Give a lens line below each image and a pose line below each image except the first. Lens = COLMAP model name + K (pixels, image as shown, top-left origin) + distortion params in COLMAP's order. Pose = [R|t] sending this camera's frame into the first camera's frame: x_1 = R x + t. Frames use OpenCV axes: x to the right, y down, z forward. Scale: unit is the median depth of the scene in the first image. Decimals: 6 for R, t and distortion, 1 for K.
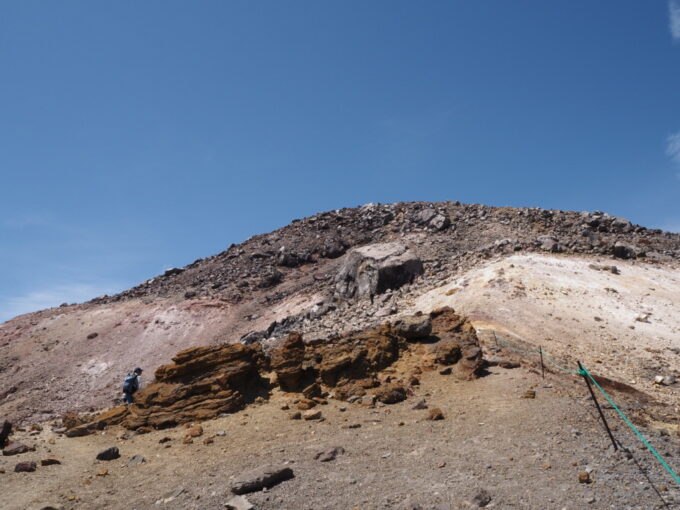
lens RADIAL K [[560.7, 0, 340.3], [0, 560.7, 255.2], [0, 0, 1]] dist [-0.067007, 0.023617]
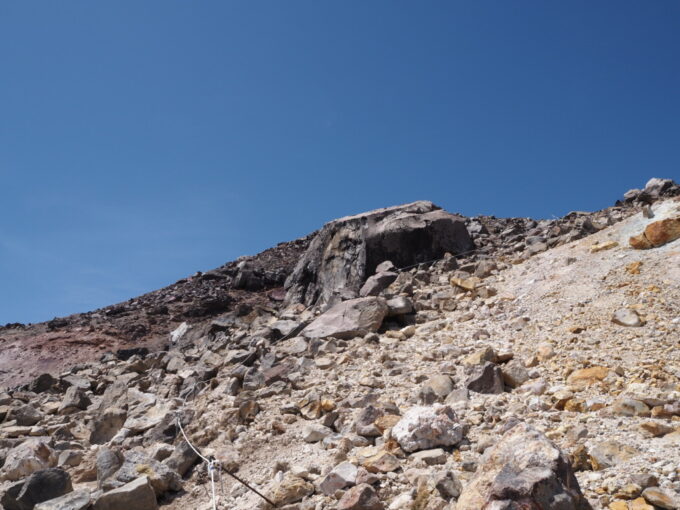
lens RADIAL K [[554.7, 0, 339.6], [0, 554.7, 255.1], [0, 0, 1]] dist [-0.050499, -0.000396]
pose [[0.999520, 0.004439, -0.030654, 0.054066], [-0.007457, 0.995055, -0.099047, 0.066510], [0.030063, 0.099228, 0.994610, 0.537085]]
